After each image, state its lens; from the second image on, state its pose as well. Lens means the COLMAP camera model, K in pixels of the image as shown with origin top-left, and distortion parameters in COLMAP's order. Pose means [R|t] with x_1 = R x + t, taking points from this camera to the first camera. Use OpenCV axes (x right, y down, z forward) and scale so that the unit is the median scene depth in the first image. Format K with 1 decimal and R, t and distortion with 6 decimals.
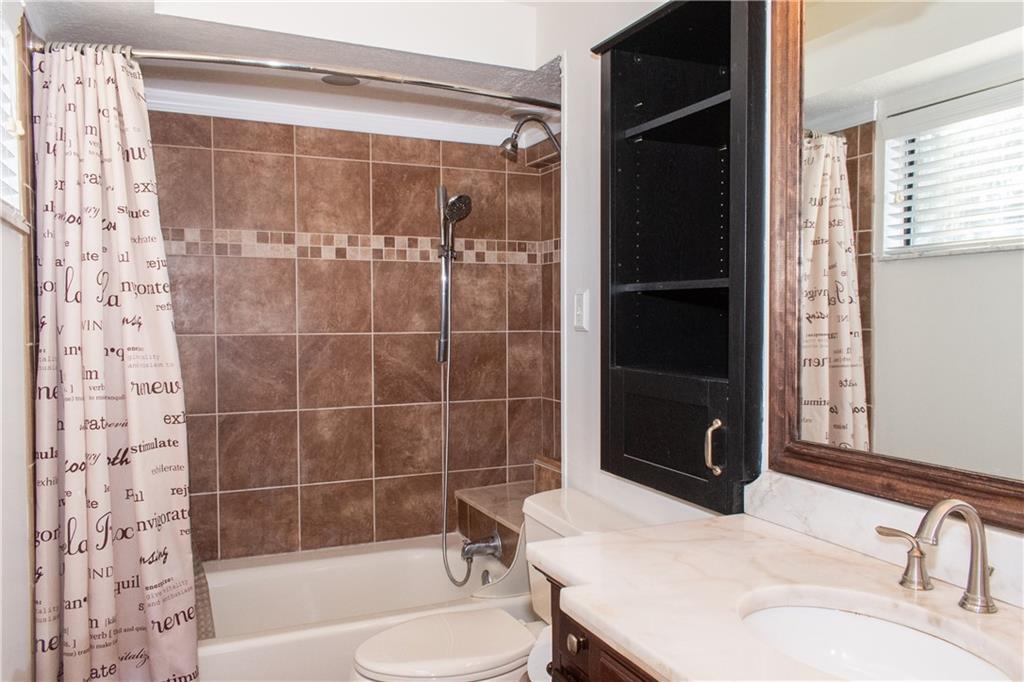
lens RADIAL K [[784.4, 0, 513.7], [0, 784.4, 338.8], [0, 0, 1]] dist [0.000543, 0.009794]
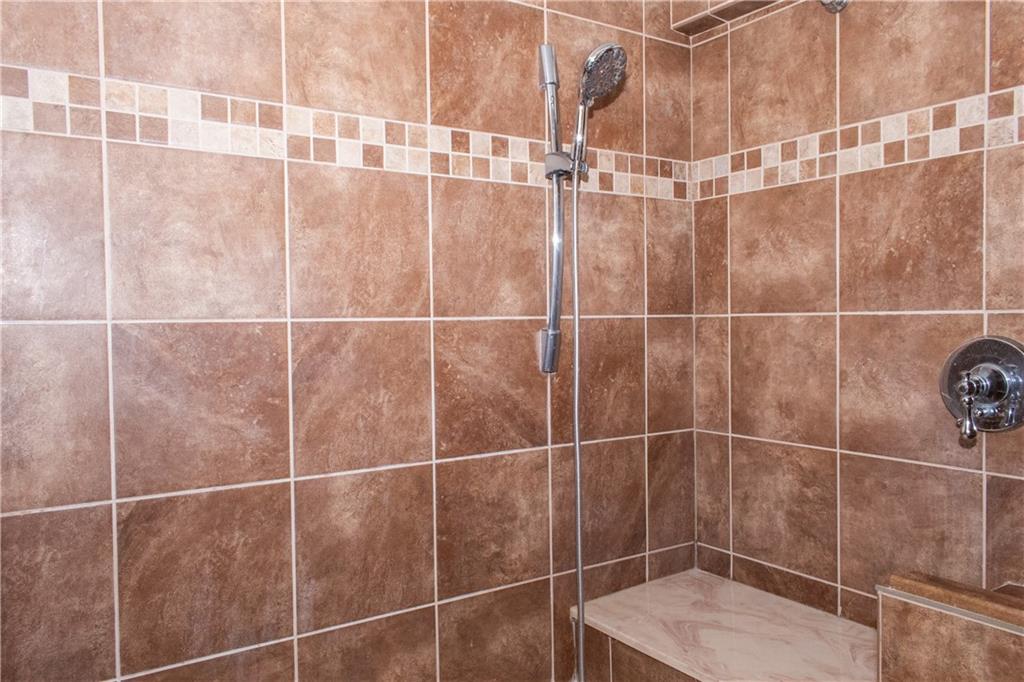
lens RADIAL K [[784.4, 0, 512.3], [0, 784.4, 340.9], [0, 0, 1]] dist [0.000543, 0.009794]
pose [[0.989004, -0.006566, 0.147744, -0.205200], [0.005091, 0.999933, 0.010361, 0.002422], [-0.147802, -0.009495, 0.988971, 0.492892]]
